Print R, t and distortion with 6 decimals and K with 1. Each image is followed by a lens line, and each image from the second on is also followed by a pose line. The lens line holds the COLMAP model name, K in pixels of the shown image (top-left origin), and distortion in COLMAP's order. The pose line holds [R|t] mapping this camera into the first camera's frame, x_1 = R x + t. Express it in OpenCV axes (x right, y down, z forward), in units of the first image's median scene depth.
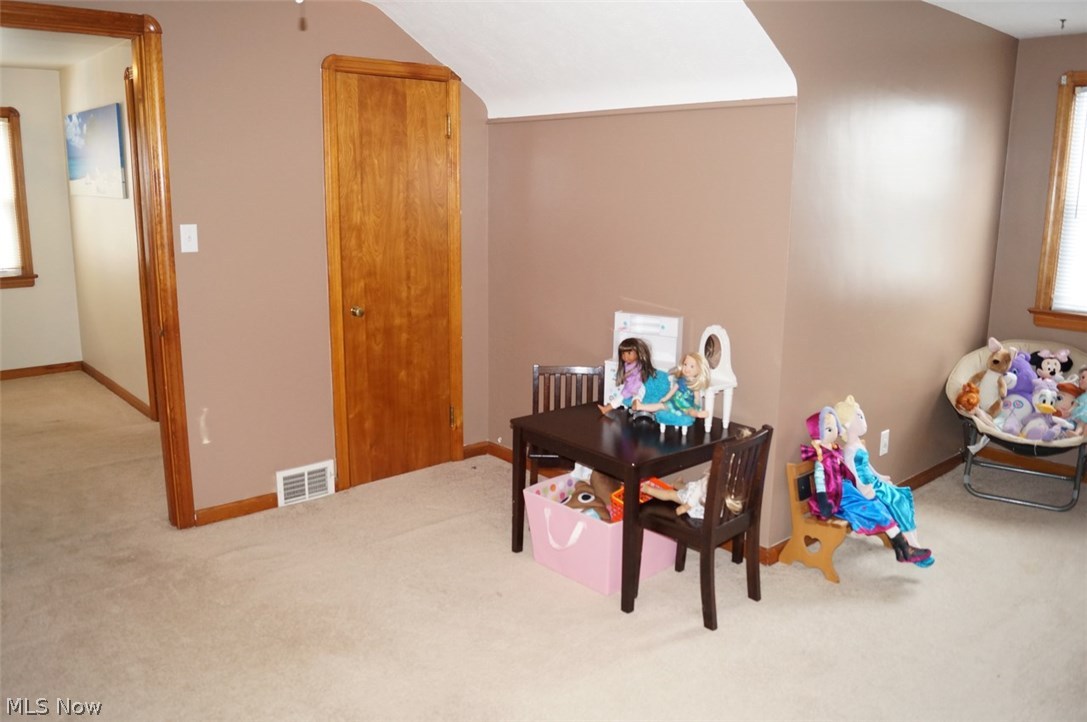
lens RADIAL K [[837.1, 0, 551.0], [0, 837.1, 358.9], [0, 0, 1]] dist [-0.091067, 0.006216]
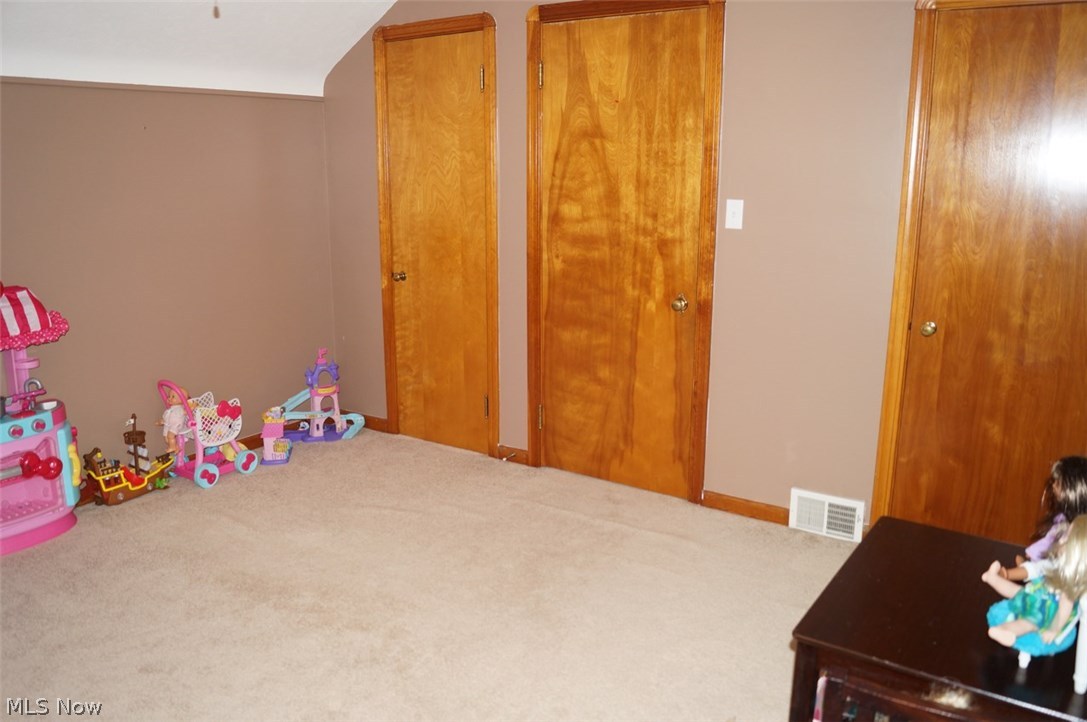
lens RADIAL K [[837.1, 0, 544.8], [0, 837.1, 362.7], [0, 0, 1]] dist [-0.091067, 0.006216]
pose [[0.253961, 0.210371, -0.944059, 0.400017], [-0.196495, 0.966927, 0.162608, -0.081930], [0.947045, 0.144206, 0.286898, 0.471259]]
